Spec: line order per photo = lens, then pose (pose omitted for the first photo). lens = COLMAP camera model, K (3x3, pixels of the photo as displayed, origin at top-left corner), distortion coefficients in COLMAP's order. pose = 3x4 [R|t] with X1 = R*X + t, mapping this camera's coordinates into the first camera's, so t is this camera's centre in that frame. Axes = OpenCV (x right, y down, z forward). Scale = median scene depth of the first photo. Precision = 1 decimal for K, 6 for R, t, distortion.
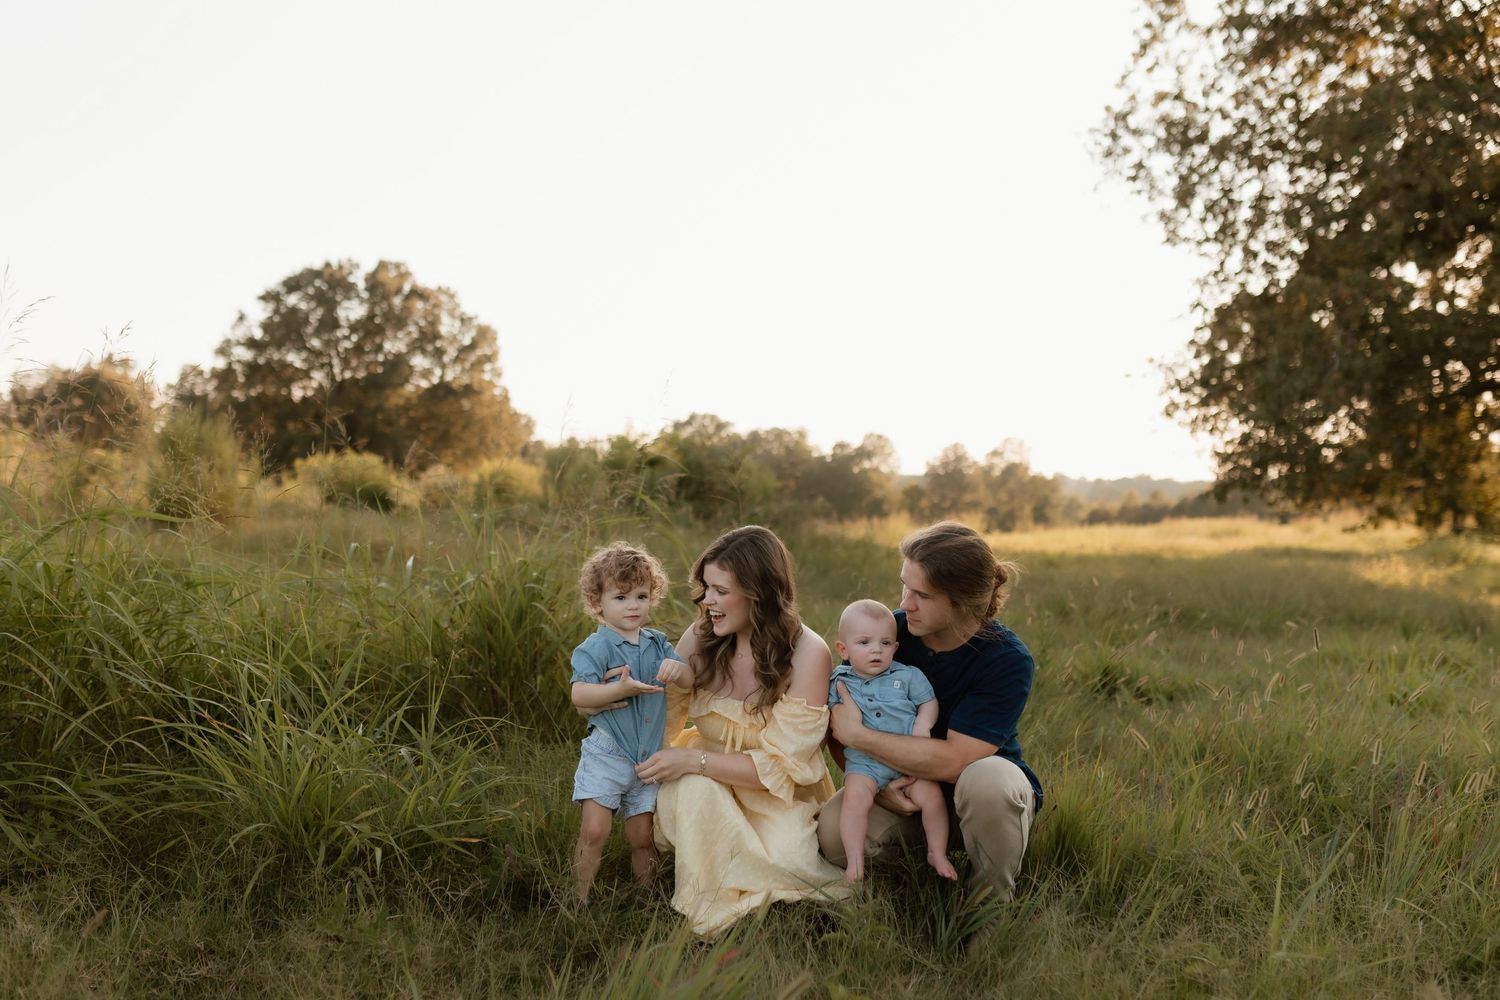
lens RADIAL K [[1521.3, 0, 742.5], [0, 1521.3, 540.1], [0, 0, 1]] dist [-0.009694, 0.000000]
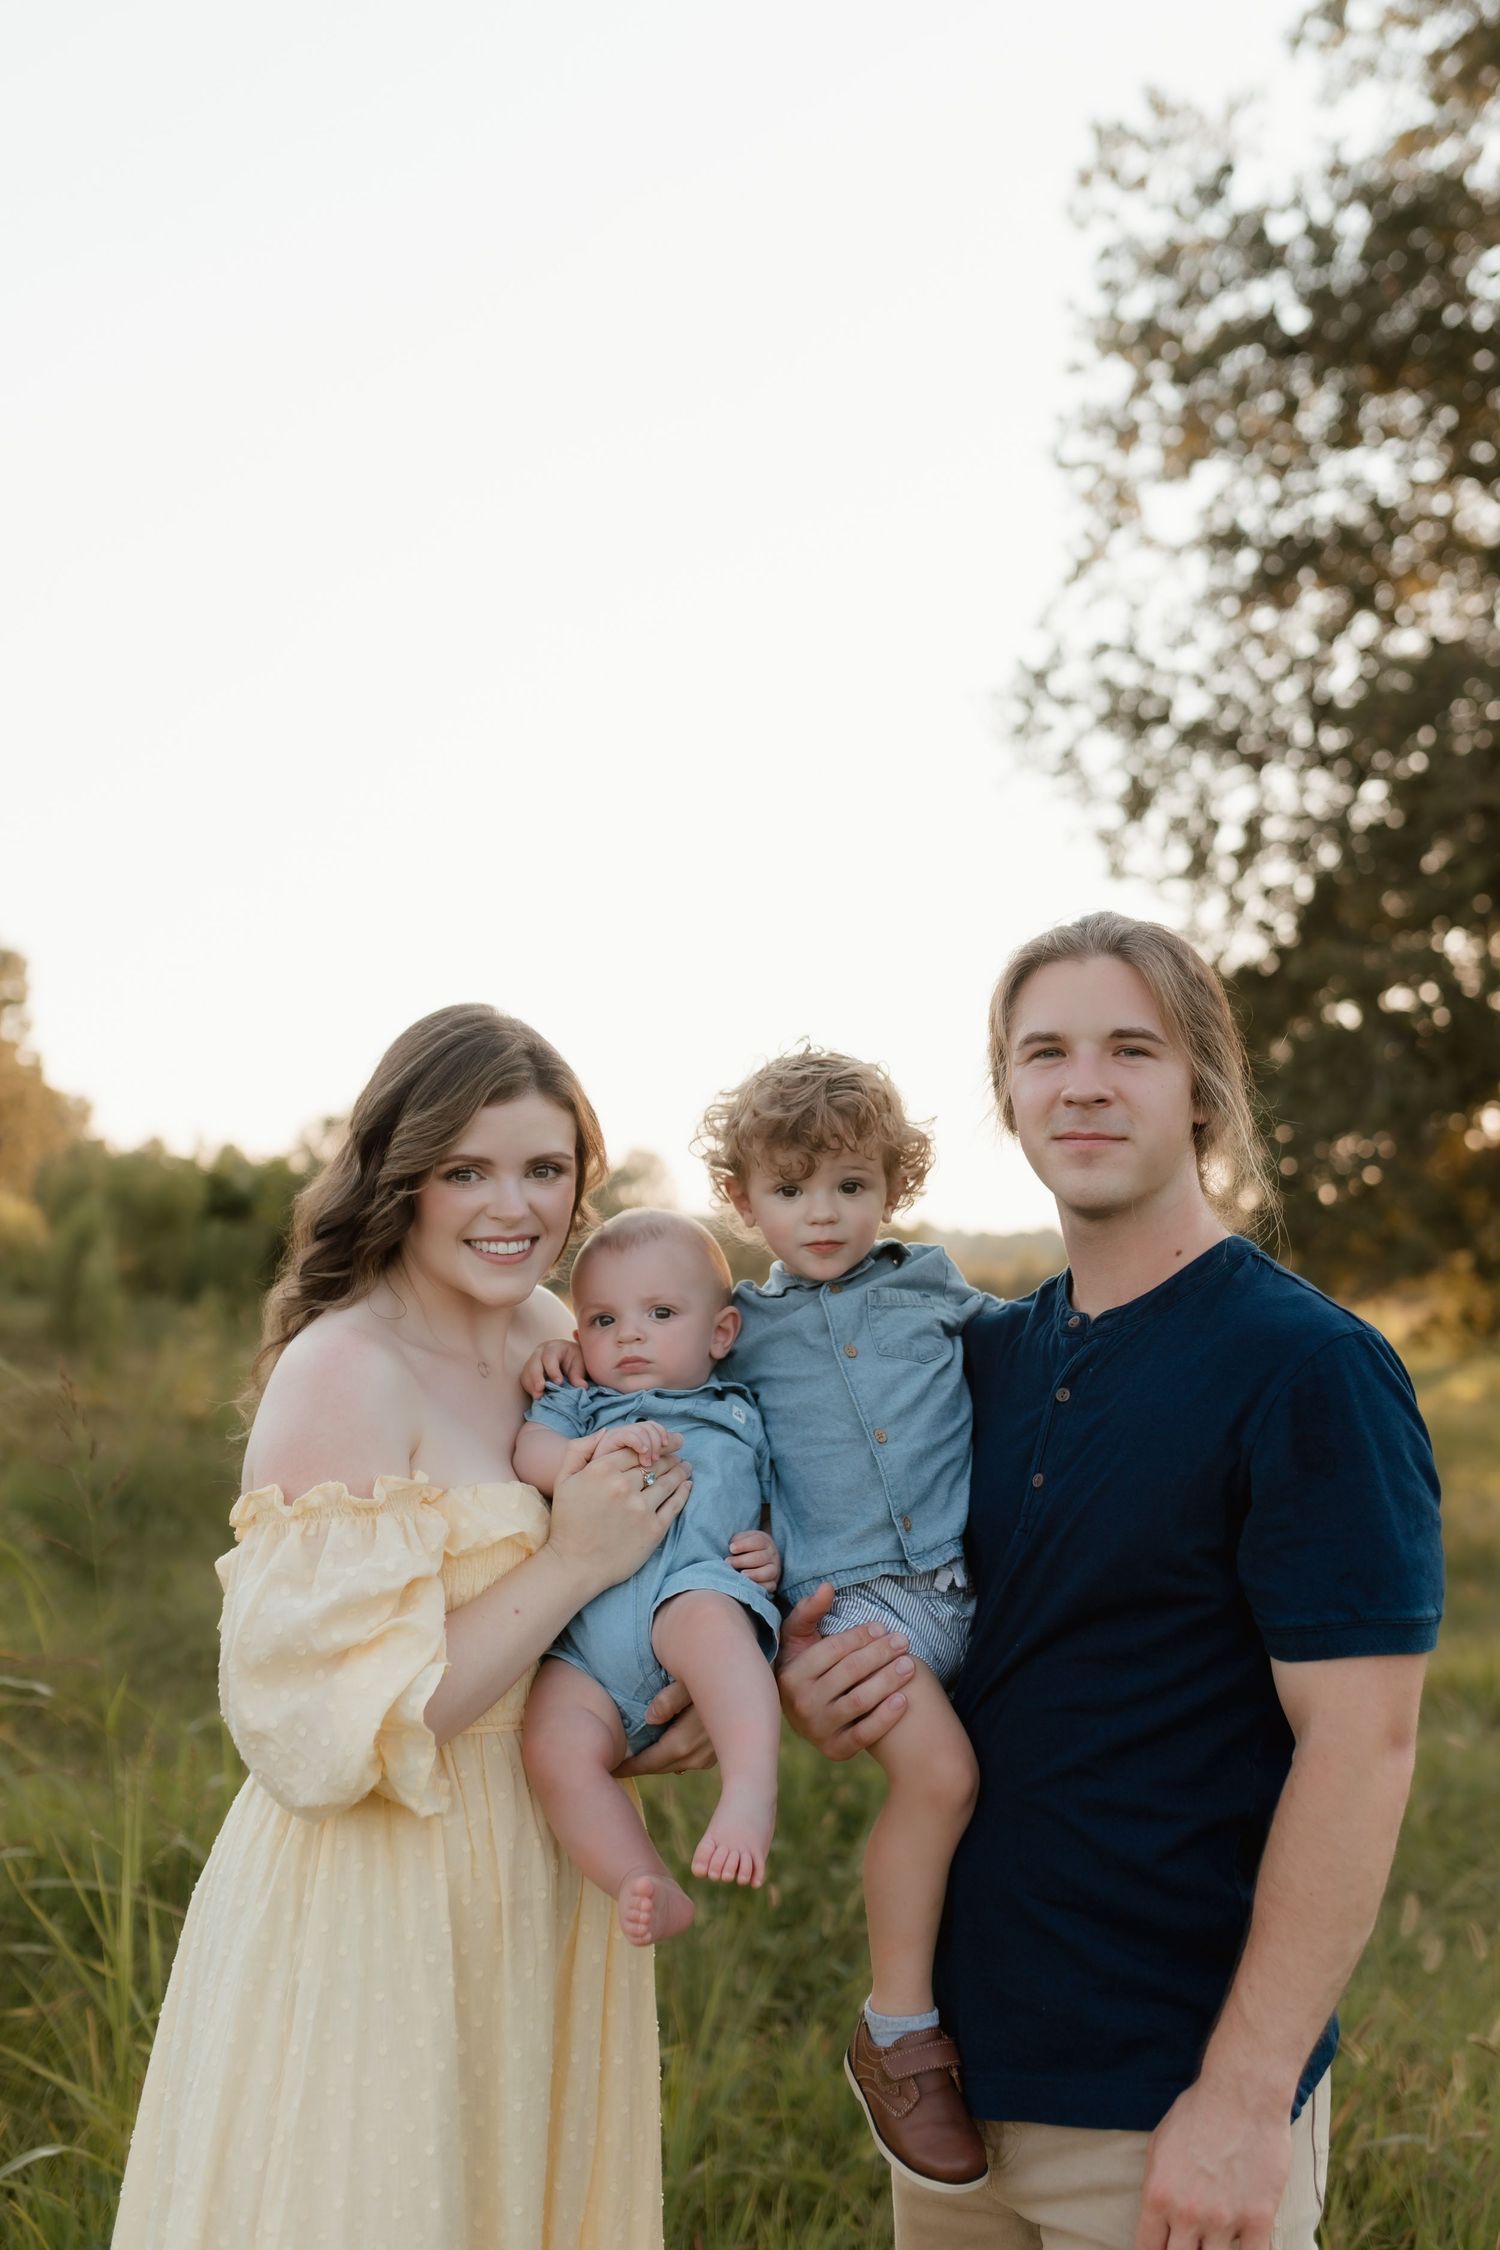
lens RADIAL K [[2281.9, 0, 734.8], [0, 2281.9, 1119.5], [0, 0, 1]] dist [-0.009694, 0.000000]
pose [[0.991534, 0.040688, 0.123305, 0.015456], [-0.031552, 0.996672, -0.075159, -0.021140], [-0.125953, 0.070632, 0.989519, 0.097408]]
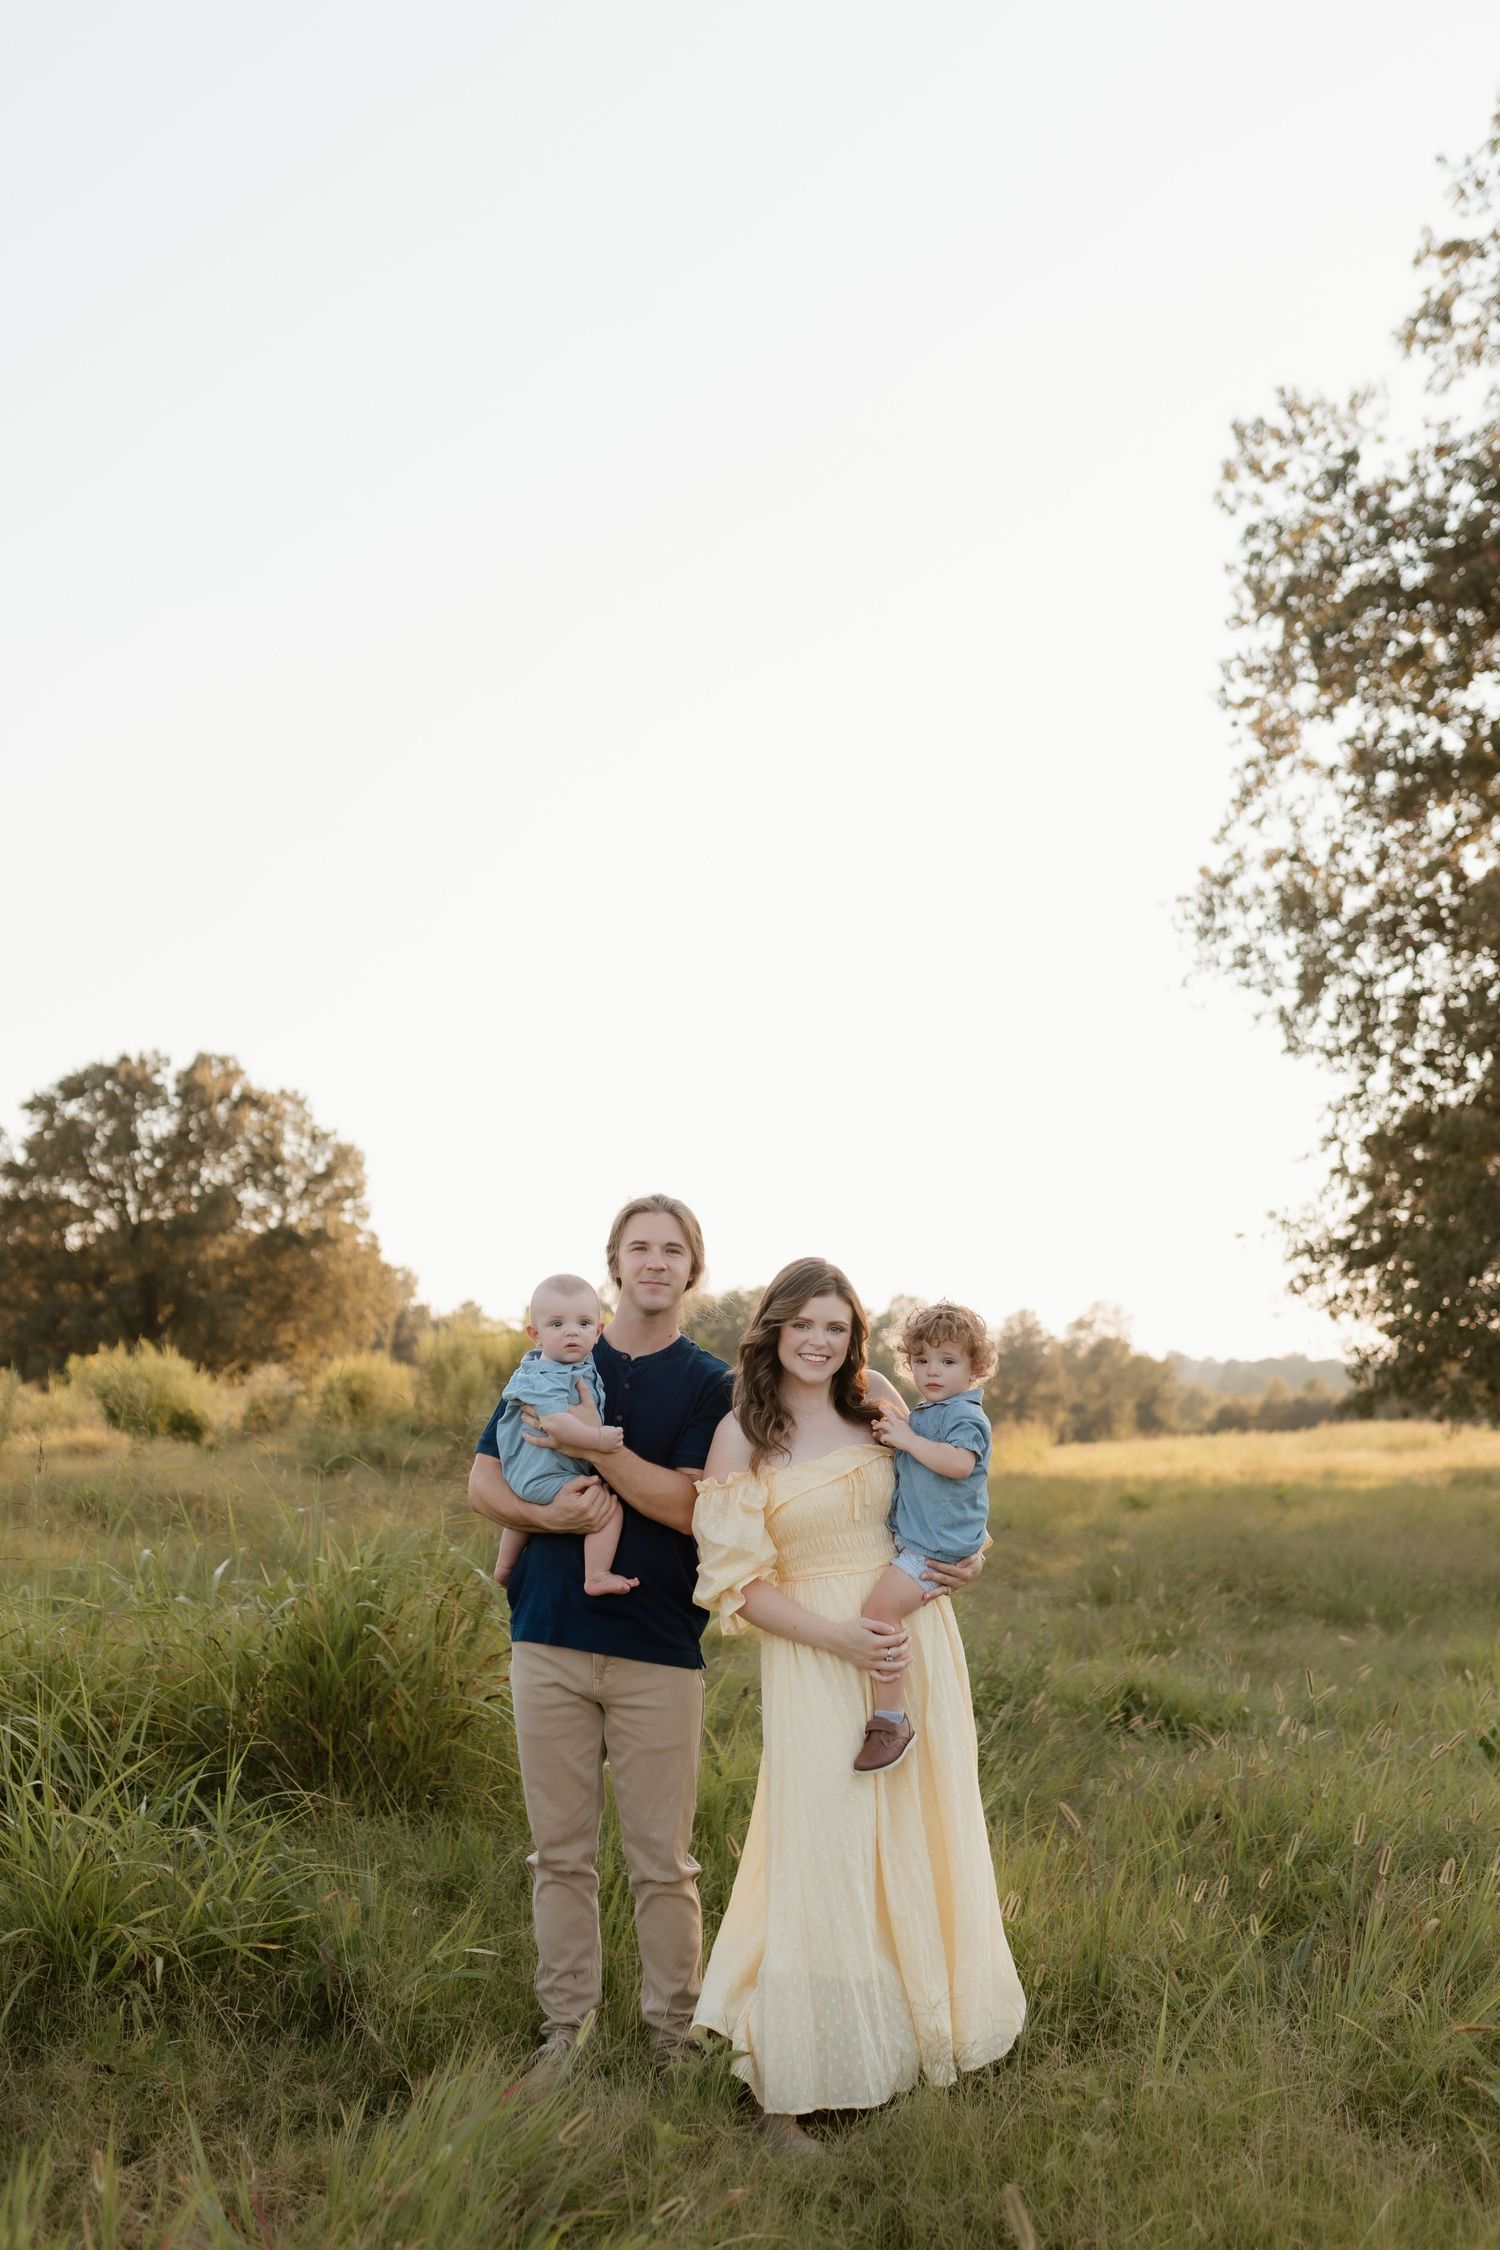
lens RADIAL K [[2281.9, 0, 763.5], [0, 2281.9, 1131.8], [0, 0, 1]] dist [-0.009694, 0.000000]
pose [[0.999942, 0.001043, 0.010714, 0.018227], [0.000334, 0.991820, -0.127643, -0.020024], [-0.010759, 0.127639, 0.991762, -0.070792]]
